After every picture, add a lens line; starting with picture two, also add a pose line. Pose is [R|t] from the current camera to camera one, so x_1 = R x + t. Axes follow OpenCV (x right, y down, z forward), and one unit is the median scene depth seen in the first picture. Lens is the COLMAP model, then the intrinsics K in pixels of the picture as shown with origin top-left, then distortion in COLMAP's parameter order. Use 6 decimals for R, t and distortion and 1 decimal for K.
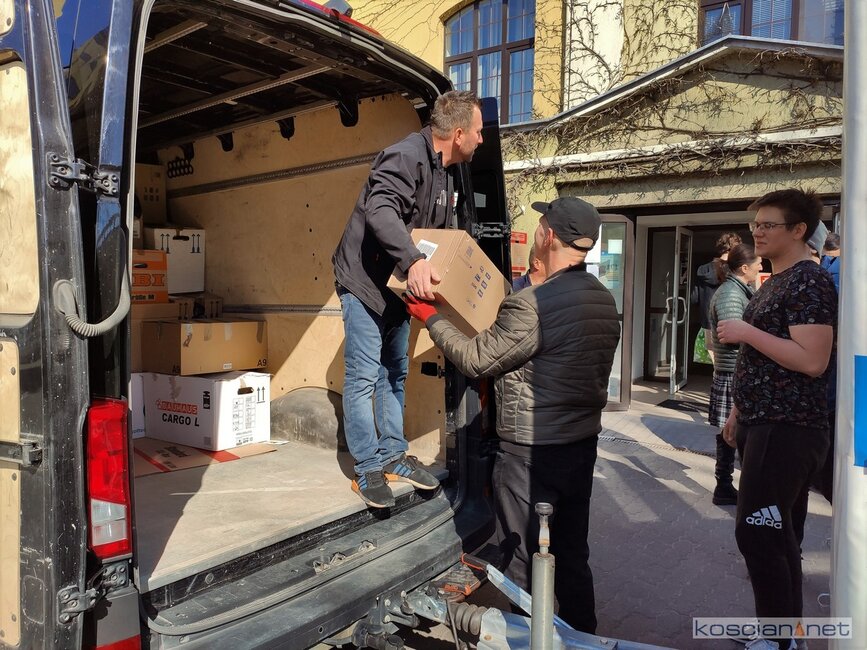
lens RADIAL K [[654.6, 0, 446.7], [0, 654.6, 341.4], [0, 0, 1]] dist [0.029064, -0.047480]
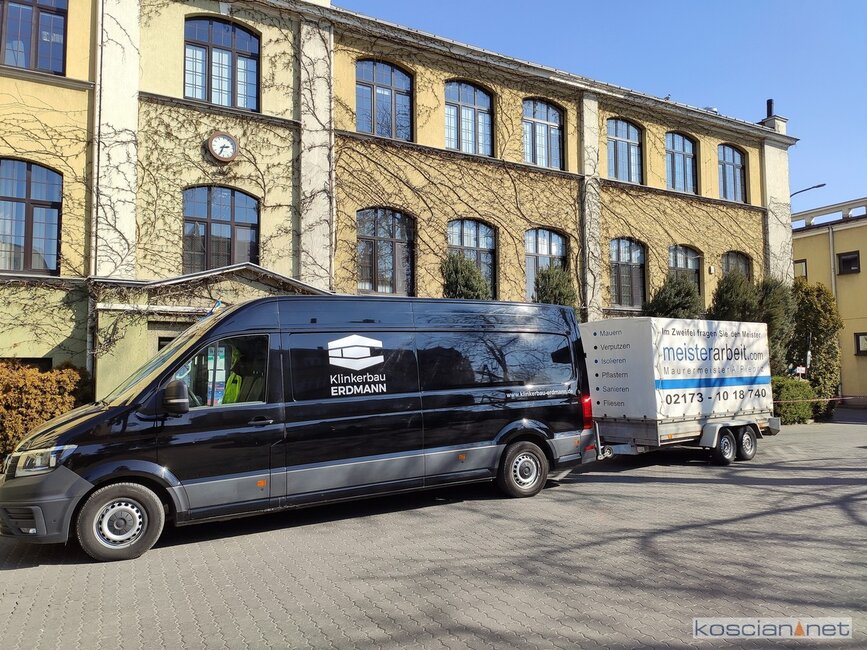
lens RADIAL K [[654.6, 0, 433.1], [0, 654.6, 327.7], [0, 0, 1]] dist [0.029064, -0.047480]
pose [[0.469760, 0.060068, 0.880748, -1.035650], [0.087492, 0.989603, -0.114157, 0.029543], [-0.878448, 0.130685, 0.459620, -0.420354]]
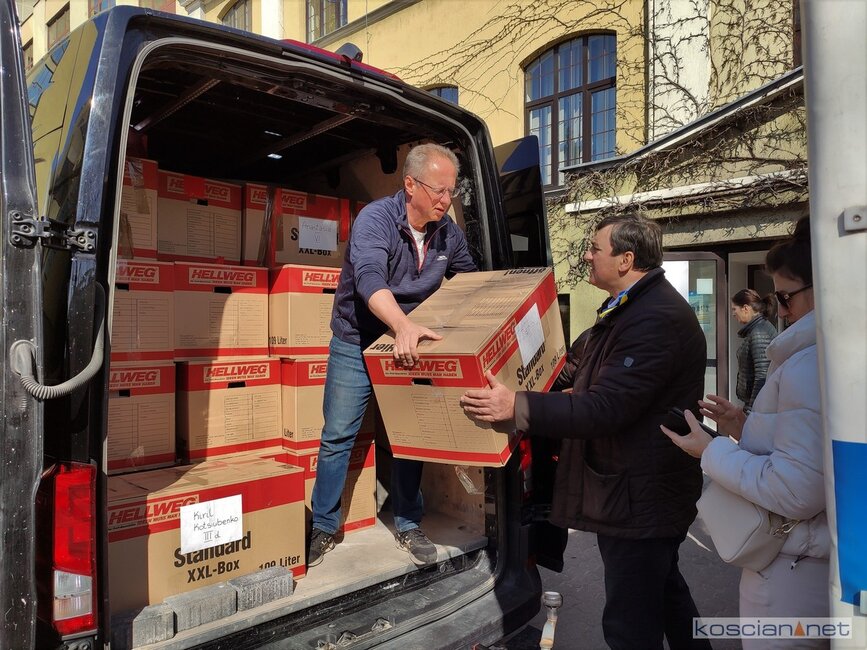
lens RADIAL K [[654.6, 0, 436.7], [0, 654.6, 329.5], [0, 0, 1]] dist [0.029064, -0.047480]
pose [[0.985992, -0.011255, -0.166415, 0.042107], [-0.002524, 0.996600, -0.082358, -0.007248], [0.166776, 0.081624, 0.982610, 0.035150]]
